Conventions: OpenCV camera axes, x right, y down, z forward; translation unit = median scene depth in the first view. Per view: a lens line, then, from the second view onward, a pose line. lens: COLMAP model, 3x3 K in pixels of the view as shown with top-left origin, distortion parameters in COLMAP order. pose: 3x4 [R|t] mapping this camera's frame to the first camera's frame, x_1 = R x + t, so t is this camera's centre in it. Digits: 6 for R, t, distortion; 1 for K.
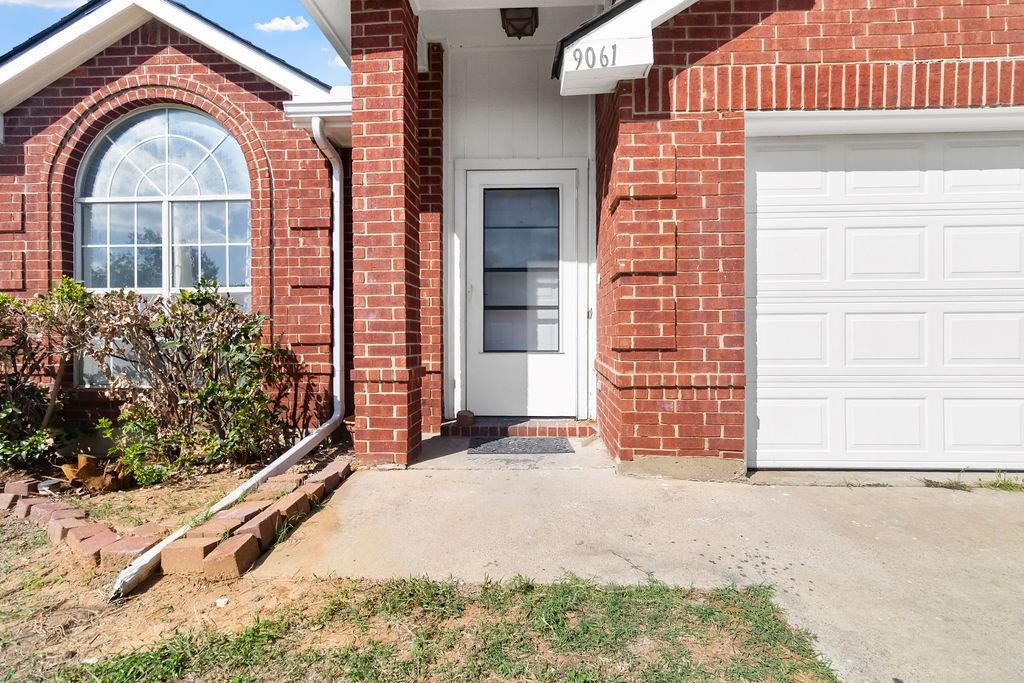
lens RADIAL K [[481.1, 0, 512.0], [0, 481.1, 341.5], [0, 0, 1]] dist [-0.000162, 0.000048]
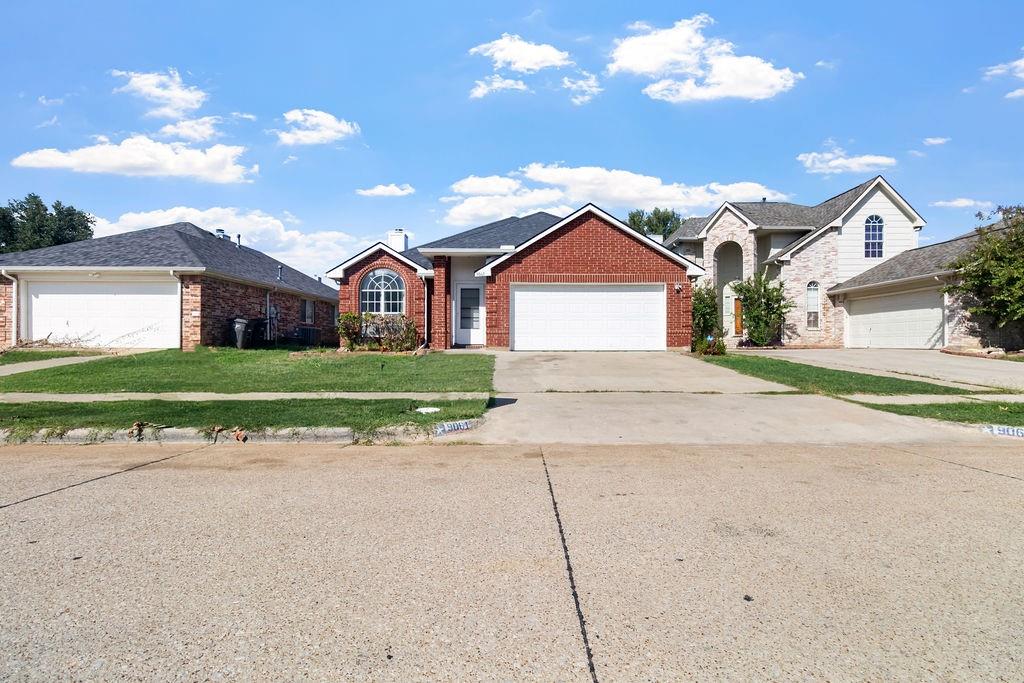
lens RADIAL K [[481.1, 0, 512.0], [0, 481.1, 341.5], [0, 0, 1]] dist [-0.000162, 0.000048]
pose [[0.999152, 0.005004, 0.040874, 0.226146], [-0.004827, 0.999978, -0.004441, 0.158725], [-0.040895, 0.004240, 0.999154, -3.327724]]
